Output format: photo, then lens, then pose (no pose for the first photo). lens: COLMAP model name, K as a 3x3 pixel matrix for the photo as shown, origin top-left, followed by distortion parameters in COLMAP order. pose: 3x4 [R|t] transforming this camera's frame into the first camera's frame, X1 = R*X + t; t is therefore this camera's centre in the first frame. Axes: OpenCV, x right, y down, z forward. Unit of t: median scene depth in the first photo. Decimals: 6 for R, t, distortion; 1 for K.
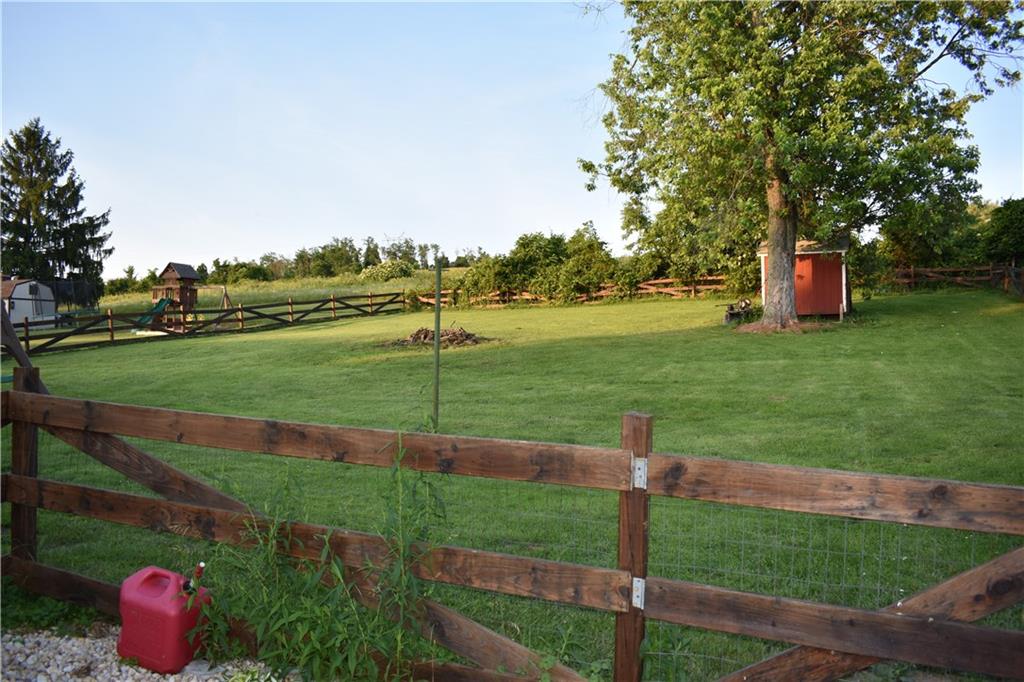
lens RADIAL K [[797.7, 0, 509.1], [0, 797.7, 340.9], [0, 0, 1]] dist [-0.093738, 0.017648]
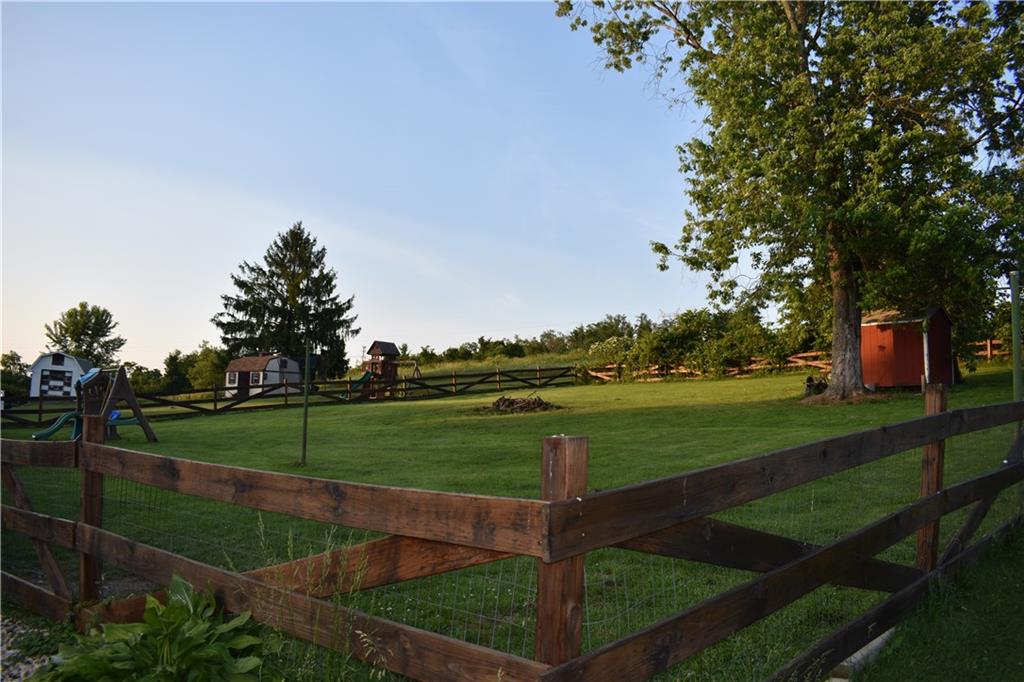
lens RADIAL K [[797.7, 0, 511.1], [0, 797.7, 341.3], [0, 0, 1]] dist [-0.093738, 0.017648]
pose [[0.937108, -0.013136, -0.348792, 0.171849], [-0.020010, 0.995626, -0.091256, 0.005096], [0.348465, 0.092496, 0.932747, -0.038467]]
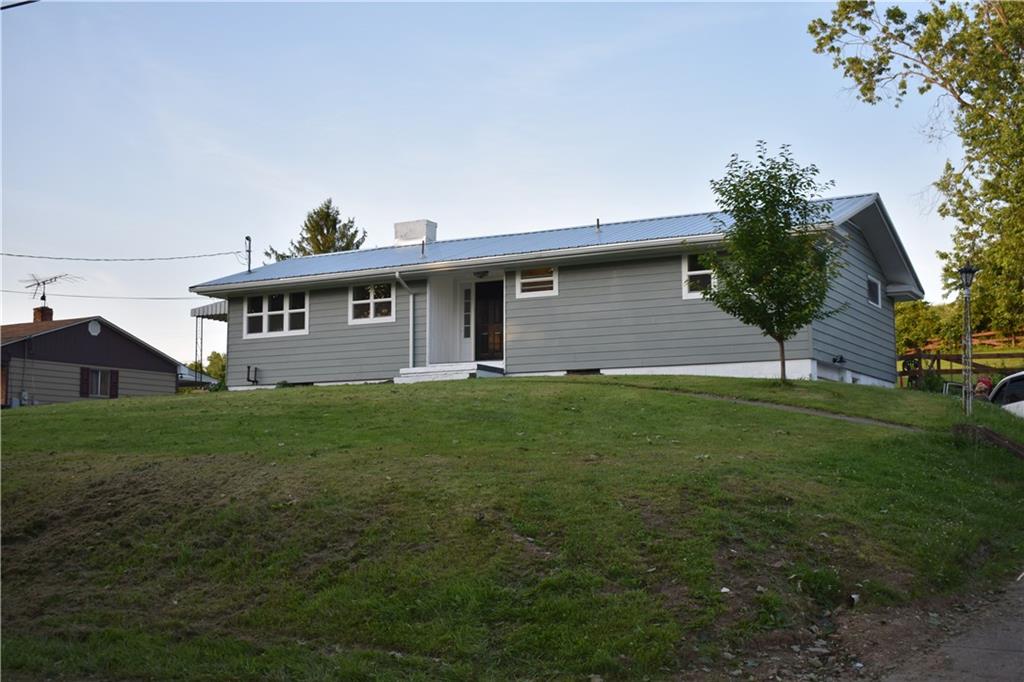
lens RADIAL K [[1297.2, 0, 510.0], [0, 1297.2, 341.9], [0, 0, 1]] dist [-0.073589, 0.000000]
pose [[0.992975, -0.043523, -0.110032, -0.260814], [0.034259, 0.995815, -0.084730, 0.064139], [0.113259, 0.080365, 0.990310, -0.837119]]
